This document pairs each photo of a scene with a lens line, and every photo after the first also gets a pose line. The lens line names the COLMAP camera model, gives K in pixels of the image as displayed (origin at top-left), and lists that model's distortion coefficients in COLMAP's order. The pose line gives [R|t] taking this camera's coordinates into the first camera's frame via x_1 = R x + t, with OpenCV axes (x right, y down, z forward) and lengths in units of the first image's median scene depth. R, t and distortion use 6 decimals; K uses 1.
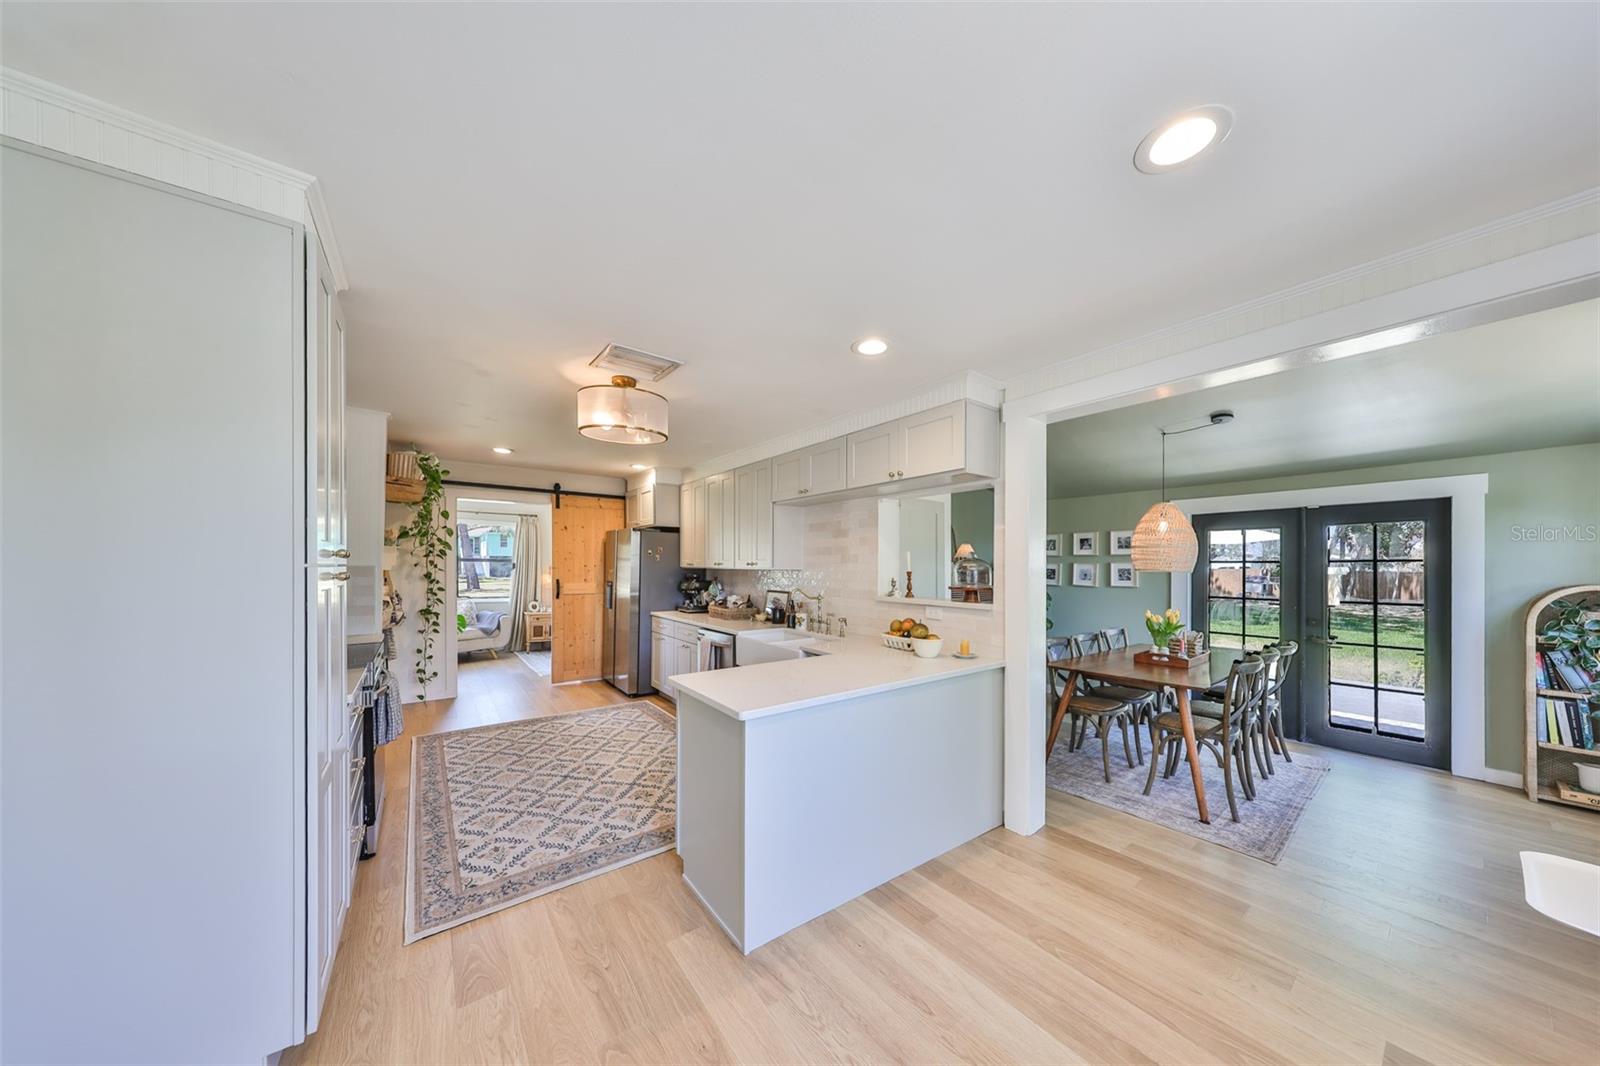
lens RADIAL K [[492.5, 0, 813.9], [0, 492.5, 565.9], [0, 0, 1]] dist [-0.001335, -0.000090]
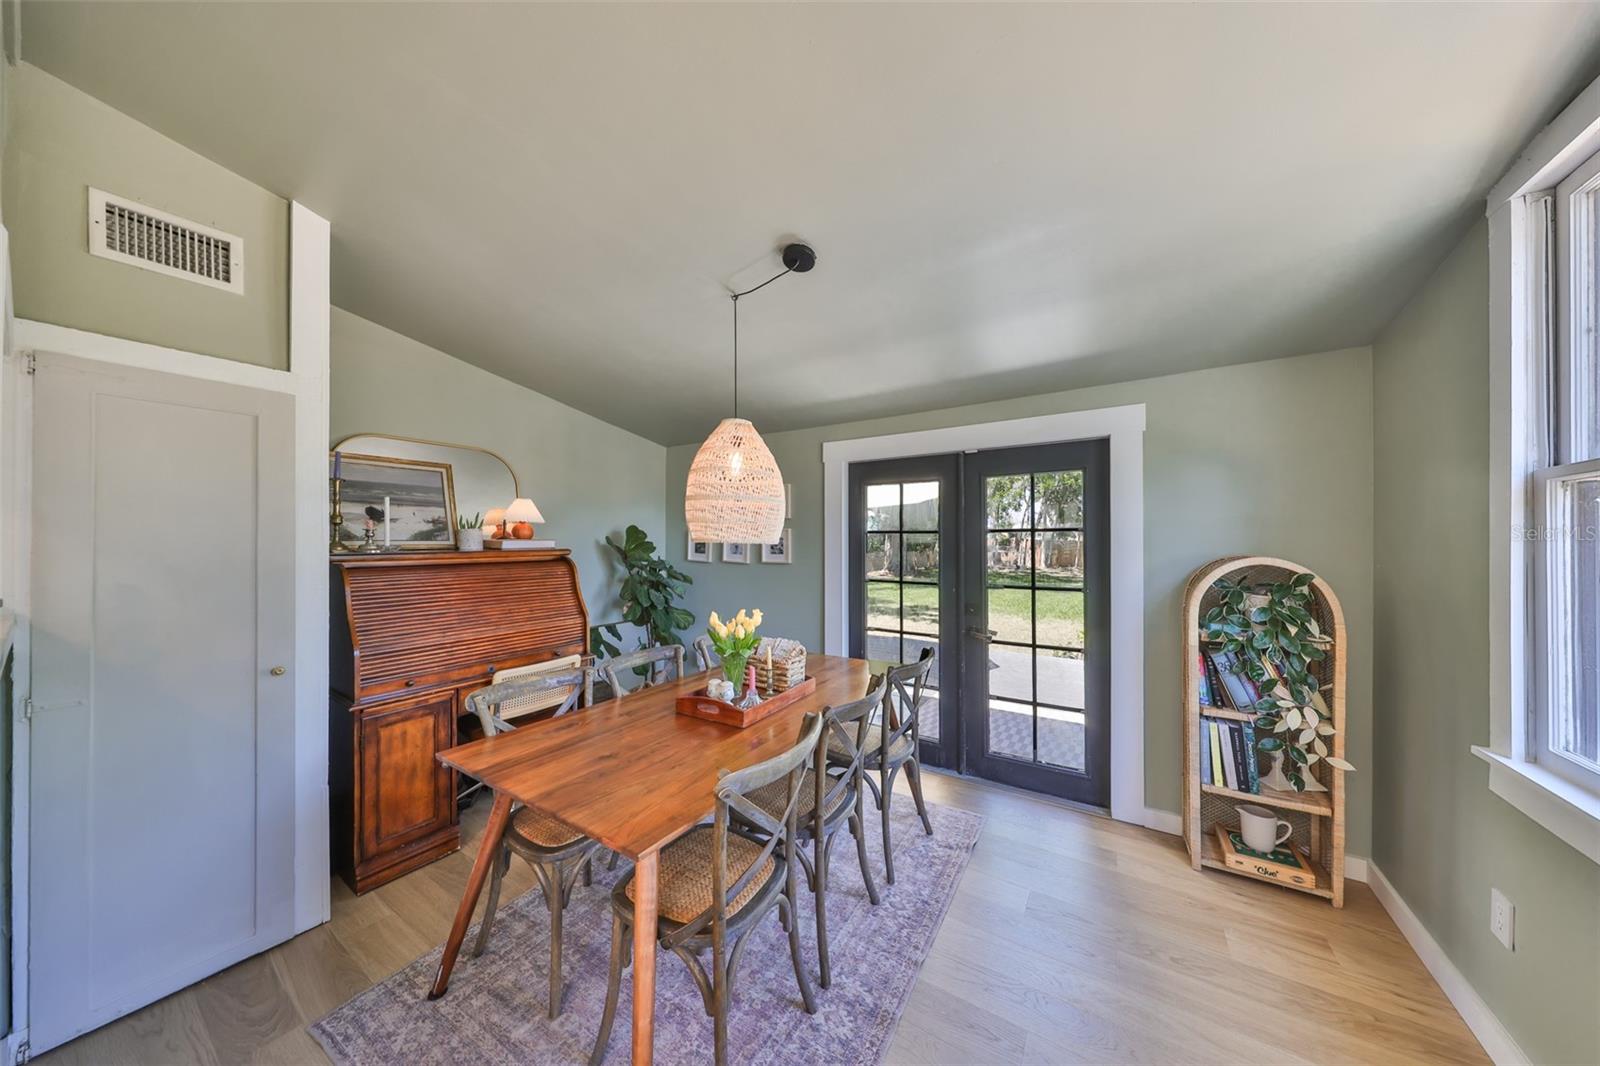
lens RADIAL K [[492.5, 0, 798.4], [0, 492.5, 539.3], [0, 0, 1]] dist [-0.001335, -0.000090]
pose [[0.939282, -0.006598, 0.343082, 0.599706], [0.005465, 0.999976, 0.004271, 0.006383], [-0.343102, -0.002137, 0.939296, 0.462337]]
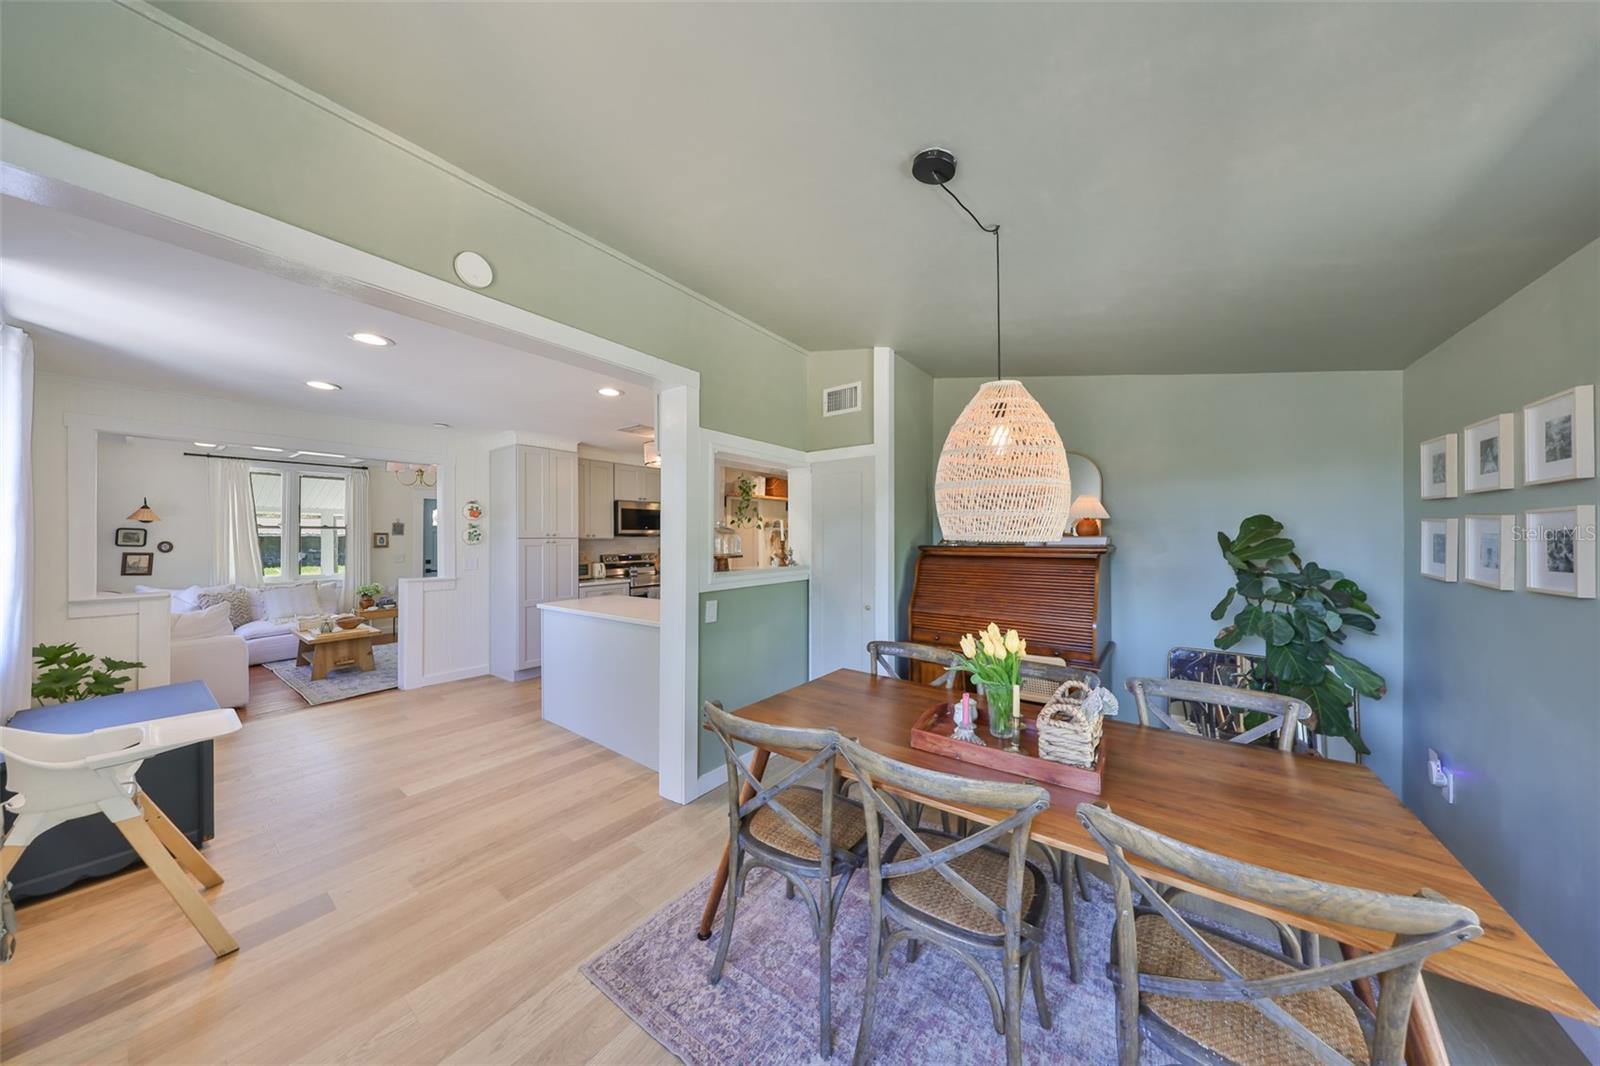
lens RADIAL K [[492.5, 0, 798.7], [0, 492.5, 532.5], [0, 0, 1]] dist [-0.001335, -0.000090]
pose [[0.283331, -0.017461, -0.958863, 1.098201], [0.007942, 0.999843, -0.015860, 0.011966], [0.958989, -0.003122, 0.283425, 0.714933]]
